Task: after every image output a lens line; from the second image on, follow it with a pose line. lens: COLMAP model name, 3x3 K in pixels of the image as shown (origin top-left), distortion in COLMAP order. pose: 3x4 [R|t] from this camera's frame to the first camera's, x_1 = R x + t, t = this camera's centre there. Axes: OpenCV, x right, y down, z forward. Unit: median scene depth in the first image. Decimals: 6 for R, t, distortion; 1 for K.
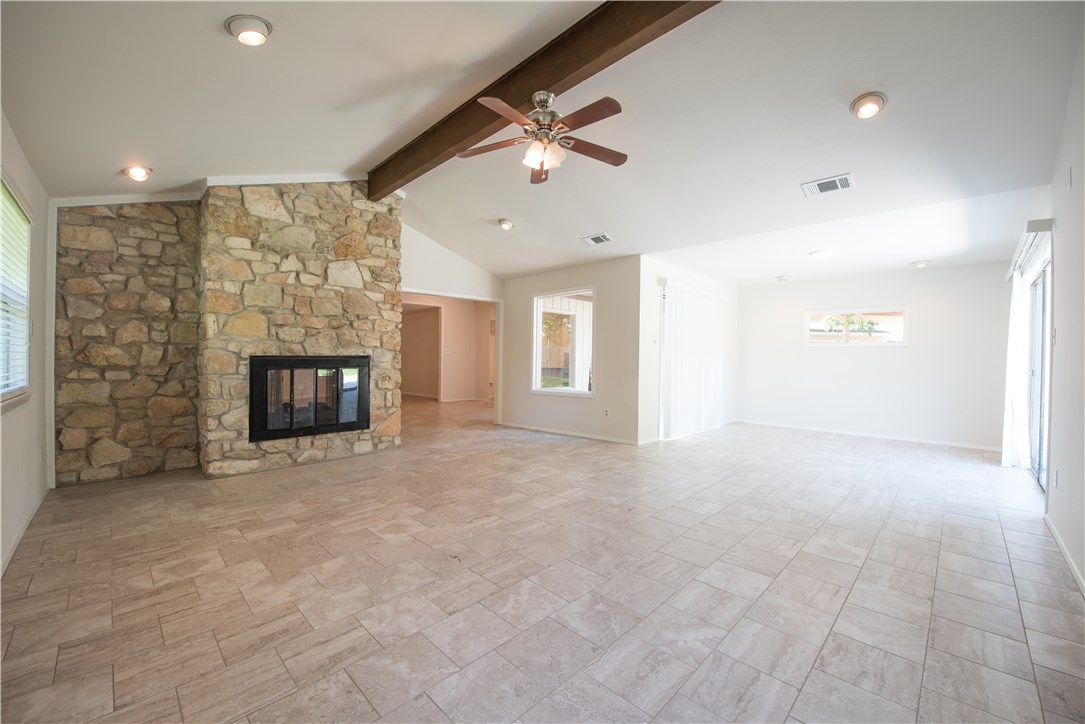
lens RADIAL K [[431.1, 0, 542.5], [0, 431.1, 362.0], [0, 0, 1]] dist [-0.019478, -0.000370]
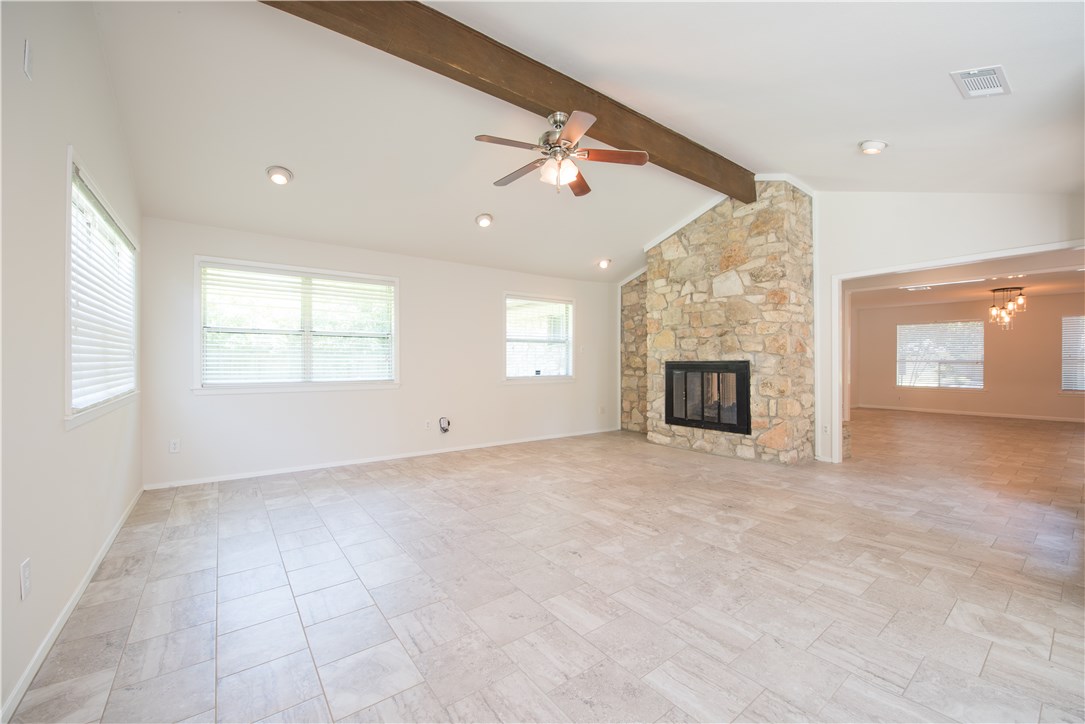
lens RADIAL K [[430.2, 0, 542.5], [0, 430.2, 362.0], [0, 0, 1]] dist [-0.014058, -0.000146]
pose [[-0.148655, -0.005214, -0.988875, 0.771074], [-0.009110, 0.999951, -0.003903, -0.003979], [0.988847, 0.008429, -0.148695, 0.816716]]
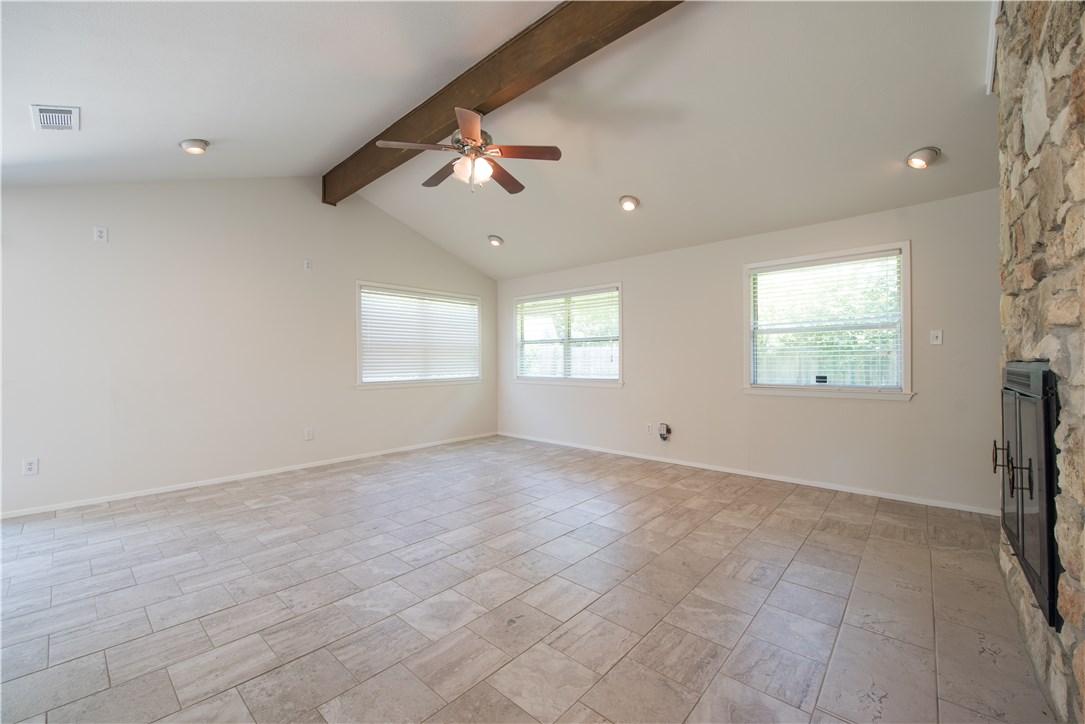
lens RADIAL K [[431.1, 0, 542.5], [0, 431.1, 362.0], [0, 0, 1]] dist [-0.019478, -0.000370]
pose [[-0.998506, -0.001918, -0.054602, -0.081375], [-0.002367, 0.999964, 0.008156, -0.016565], [0.054585, 0.008273, -0.998475, 1.496411]]
